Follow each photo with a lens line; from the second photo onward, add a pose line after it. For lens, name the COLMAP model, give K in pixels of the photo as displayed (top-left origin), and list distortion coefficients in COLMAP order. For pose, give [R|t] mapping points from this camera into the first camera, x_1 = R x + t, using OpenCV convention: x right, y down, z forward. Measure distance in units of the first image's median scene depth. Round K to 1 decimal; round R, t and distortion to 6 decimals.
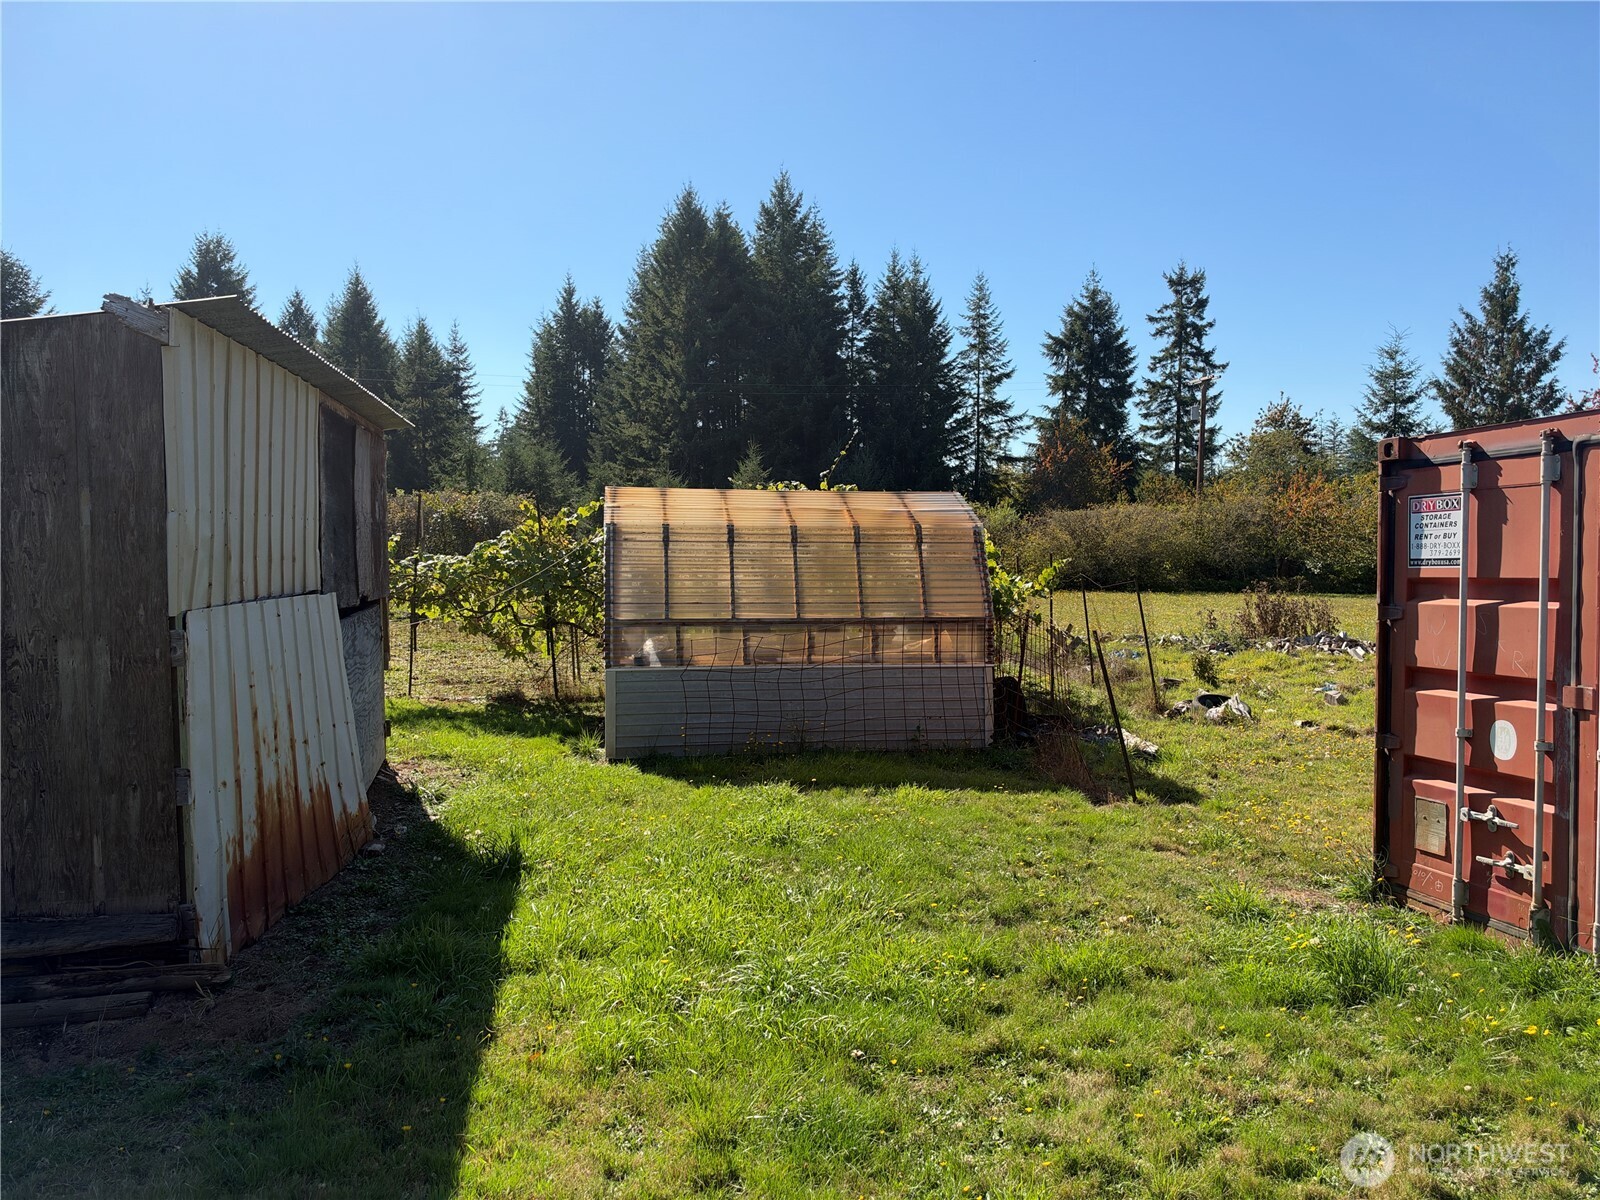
lens RADIAL K [[1136.0, 0, 788.4], [0, 1136.0, 622.1], [0, 0, 1]] dist [0.005925, -0.057445]
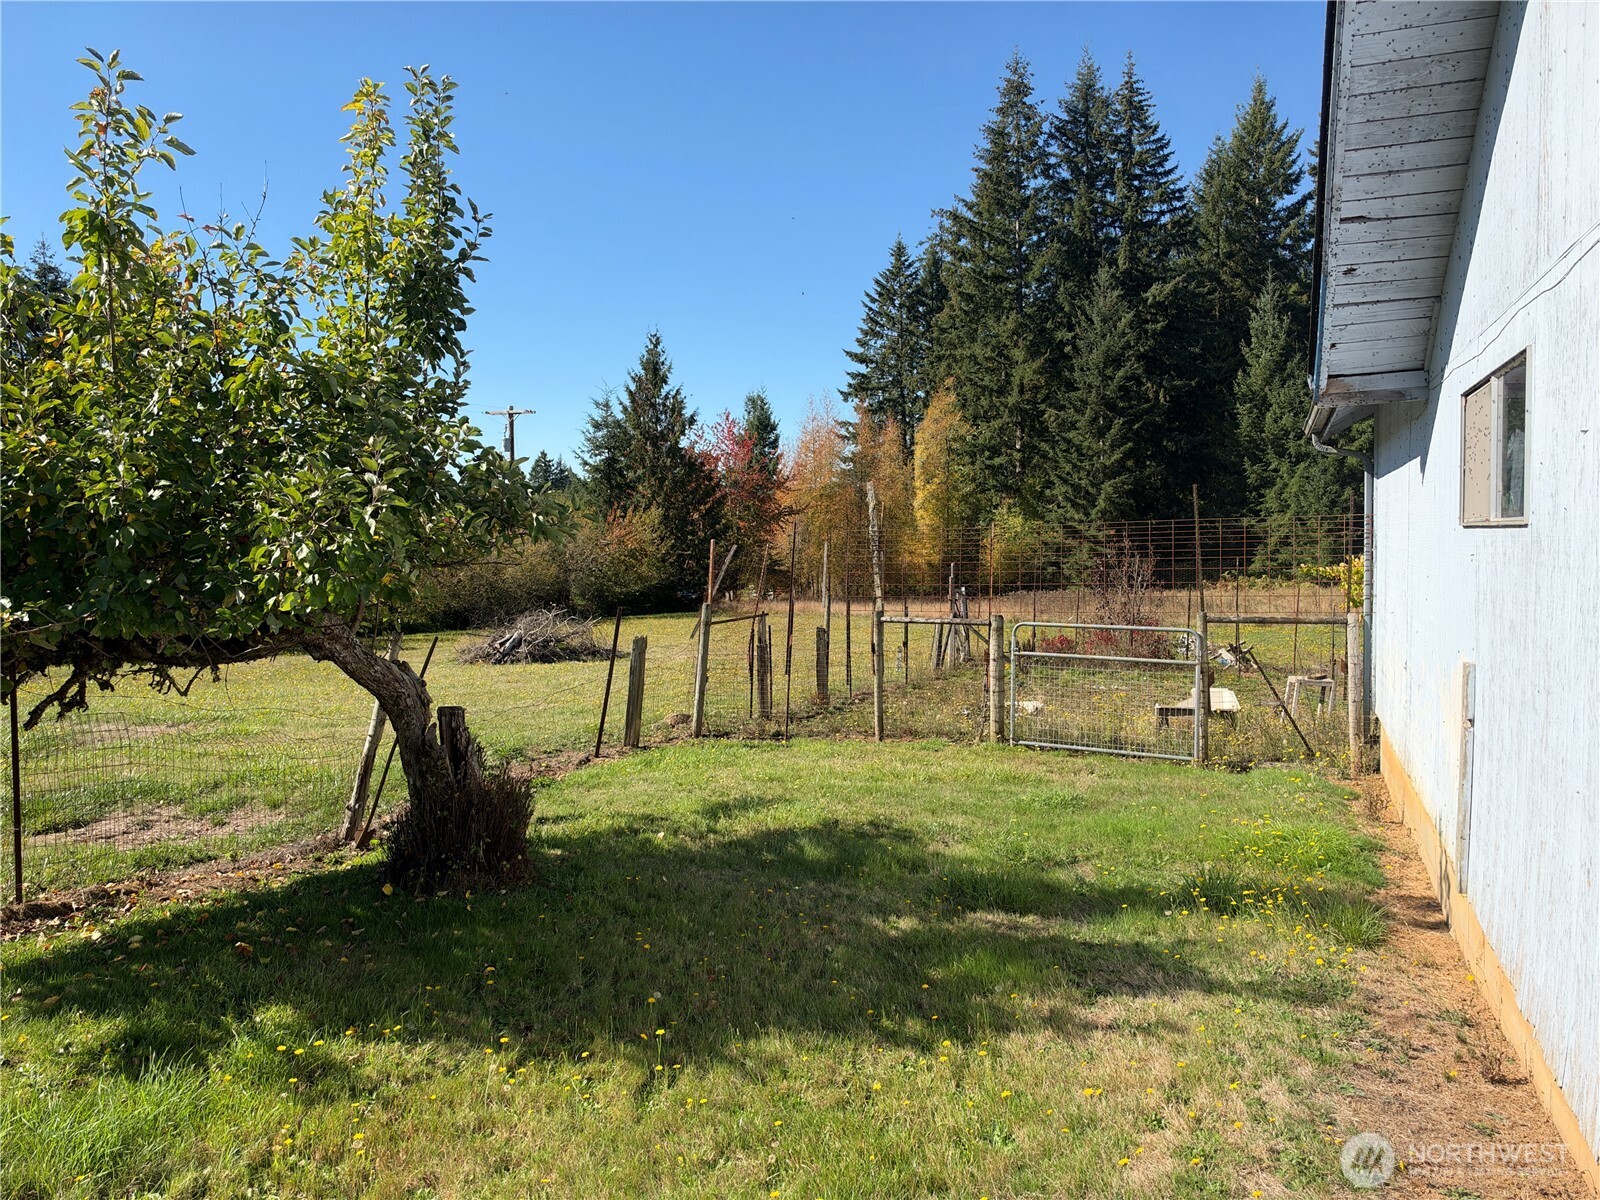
lens RADIAL K [[1132.9, 0, 791.5], [0, 1132.9, 614.7], [0, 0, 1]] dist [0.108881, -0.245068]
pose [[0.463415, -0.049419, 0.884762, -0.220182], [0.075075, 0.997044, 0.016368, -0.016223], [-0.882955, 0.058839, 0.465755, 0.163203]]
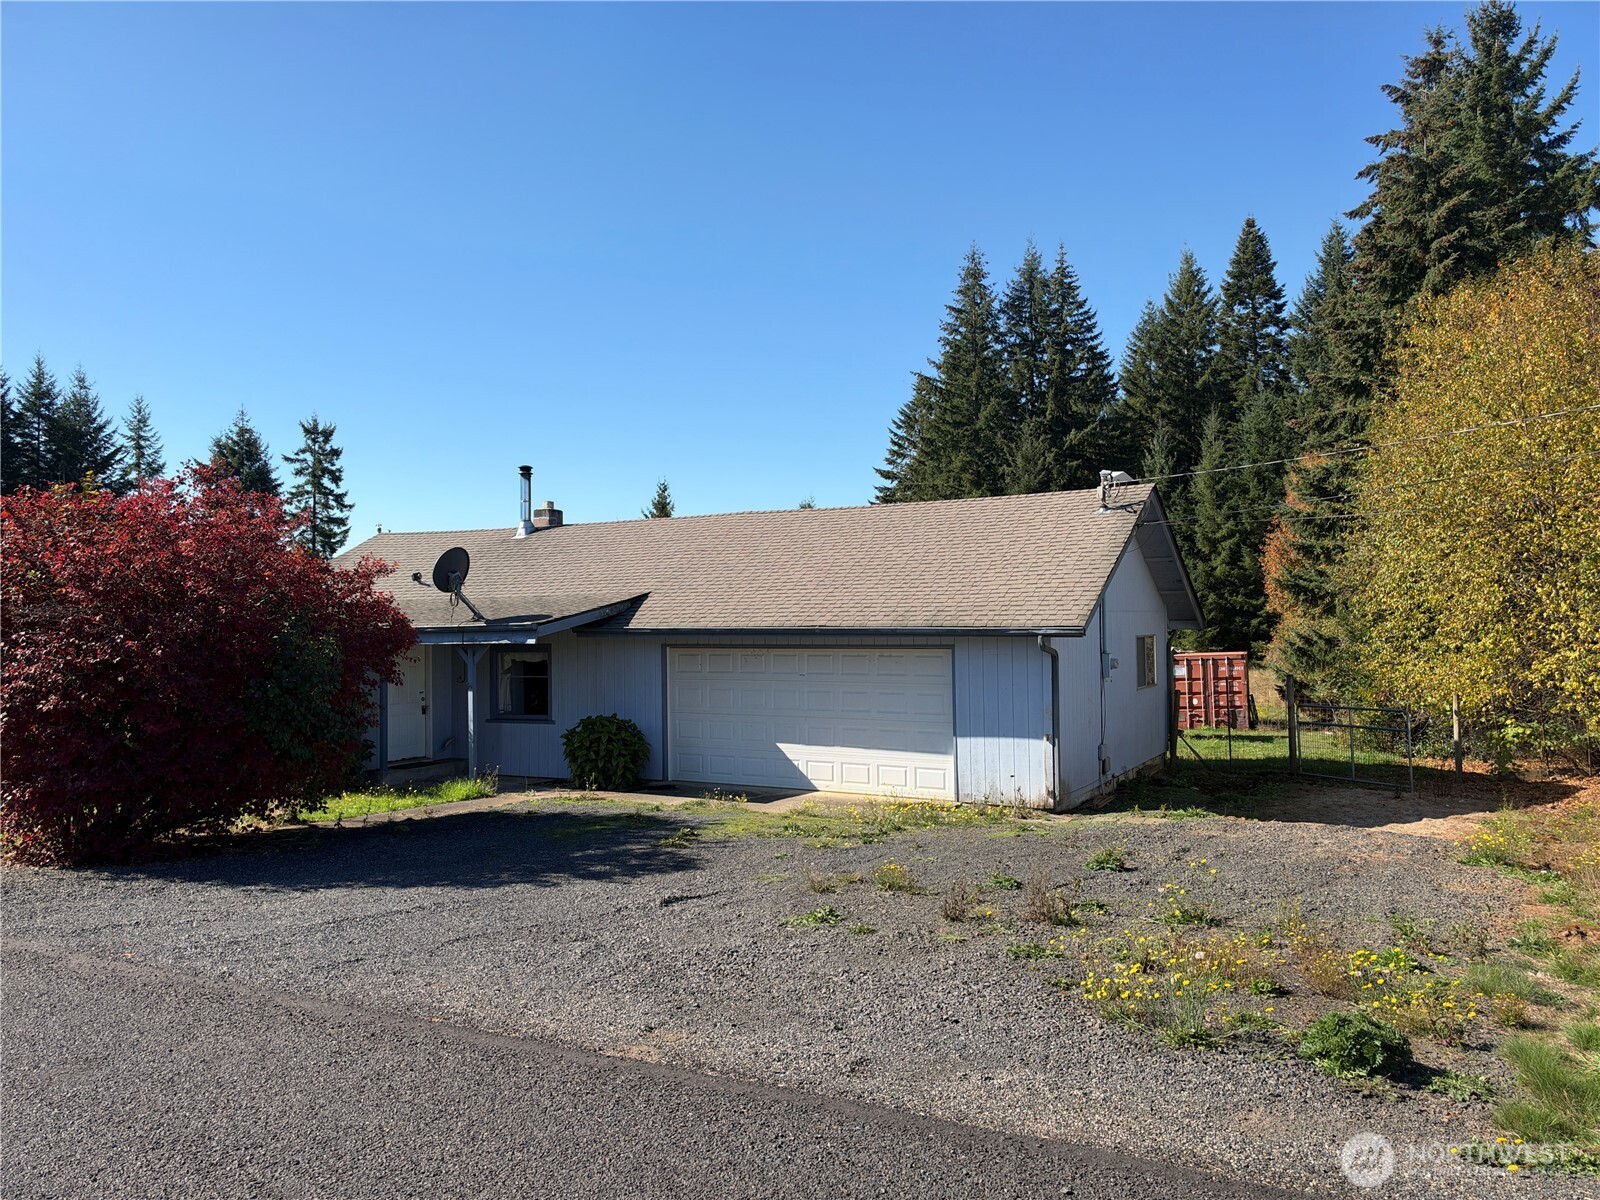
lens RADIAL K [[1117.0, 0, 798.4], [0, 1117.0, 628.0], [0, 0, 1]] dist [0.104937, -0.227712]
pose [[0.563032, 0.002865, 0.826430, -0.337904], [0.065904, 0.996654, -0.048355, -0.008899], [-0.823803, 0.081690, 0.560959, -0.047871]]
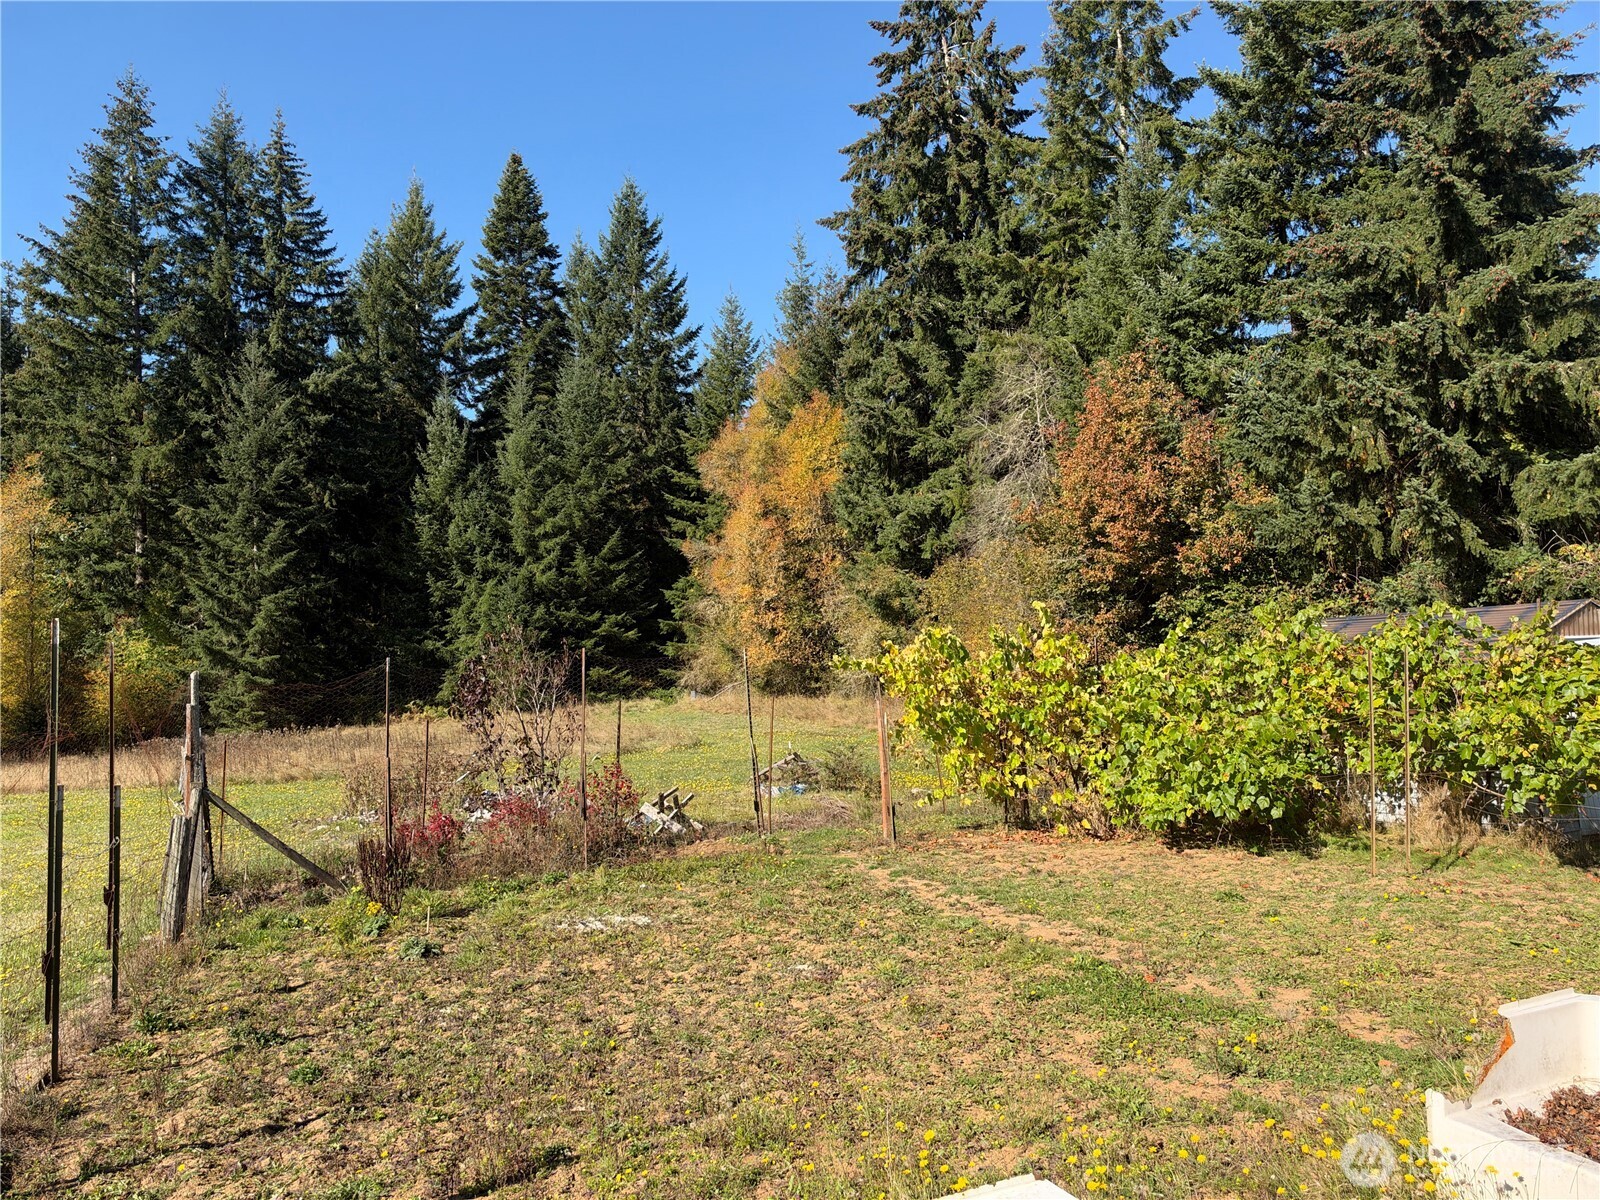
lens RADIAL K [[1154.1, 0, 794.9], [0, 1154.1, 593.4], [0, 0, 1]] dist [0.009585, -0.030009]
pose [[-0.251669, 0.073778, 0.964997, -0.112014], [0.114930, 0.992313, -0.045893, -0.016771], [-0.960965, 0.099357, -0.258214, 0.215582]]
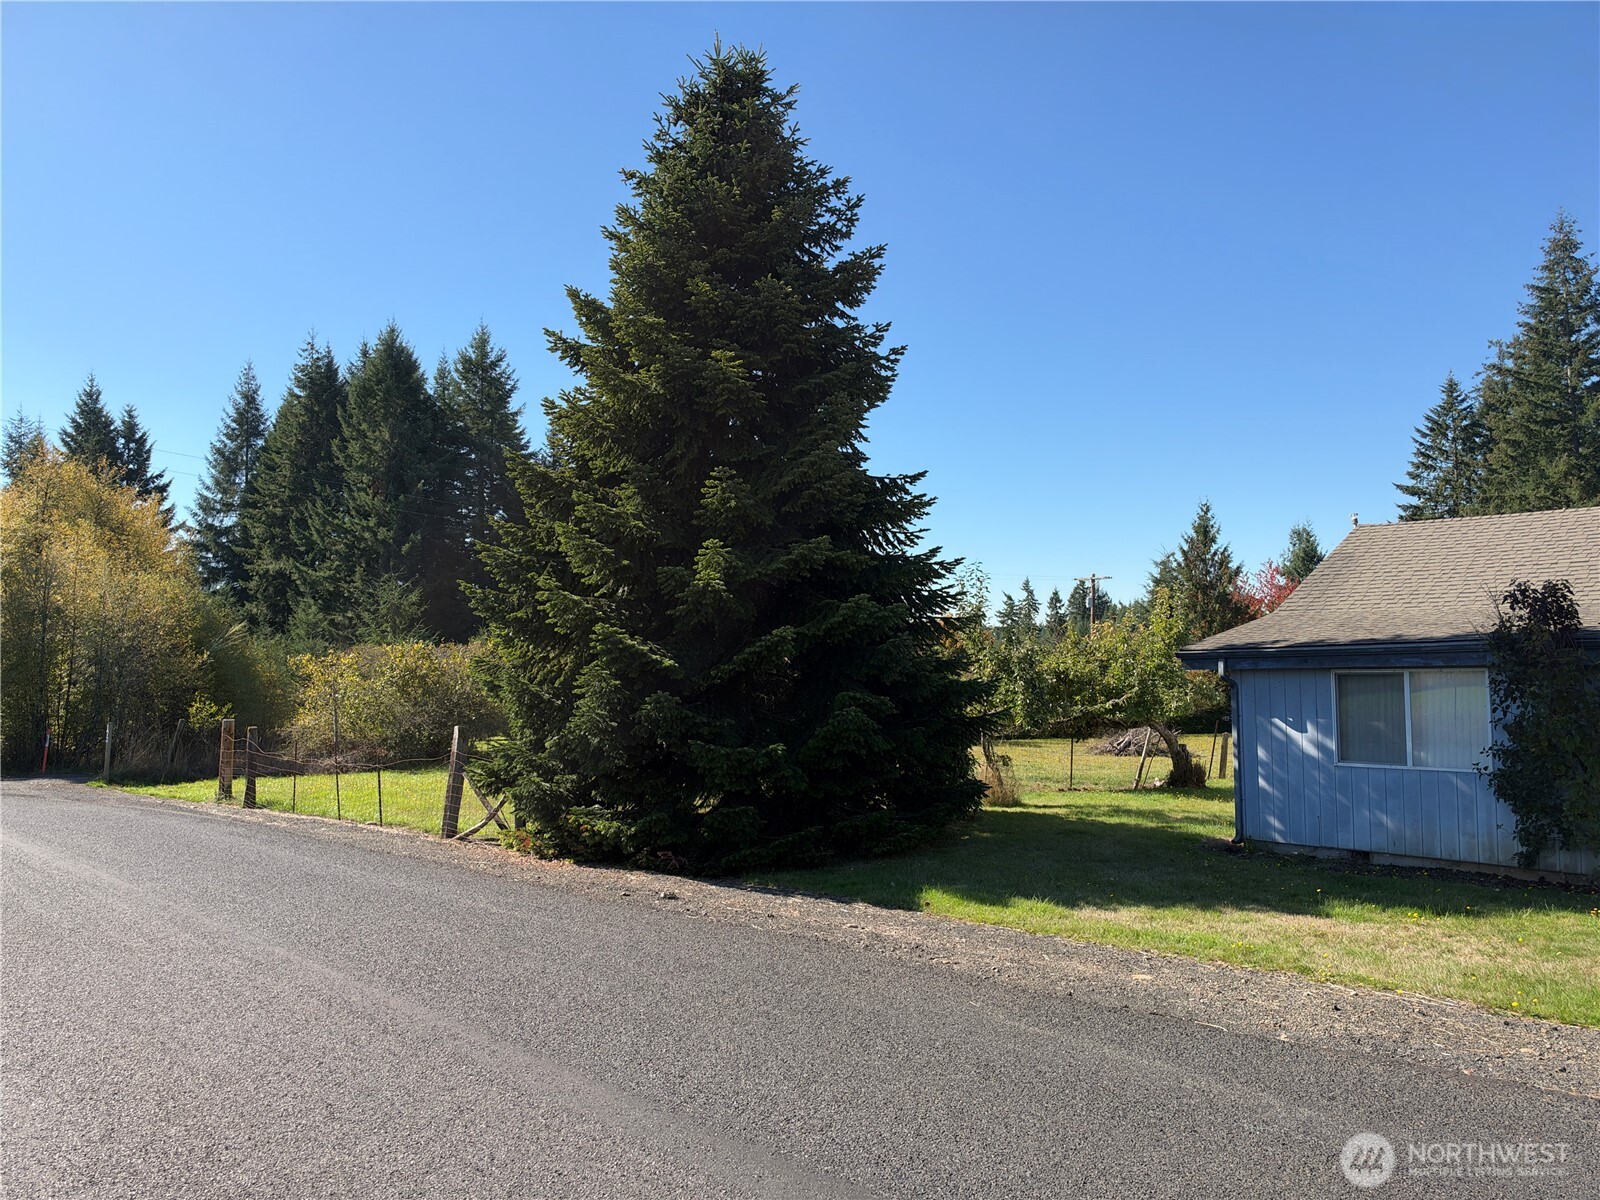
lens RADIAL K [[1134.5, 0, 790.3], [0, 1134.5, 596.5], [0, 0, 1]] dist [-0.003097, -0.002214]
pose [[0.809167, 0.044562, 0.585886, -0.375296], [0.039648, 0.990707, -0.130110, -0.014759], [-0.586239, 0.128510, 0.799880, 0.065847]]
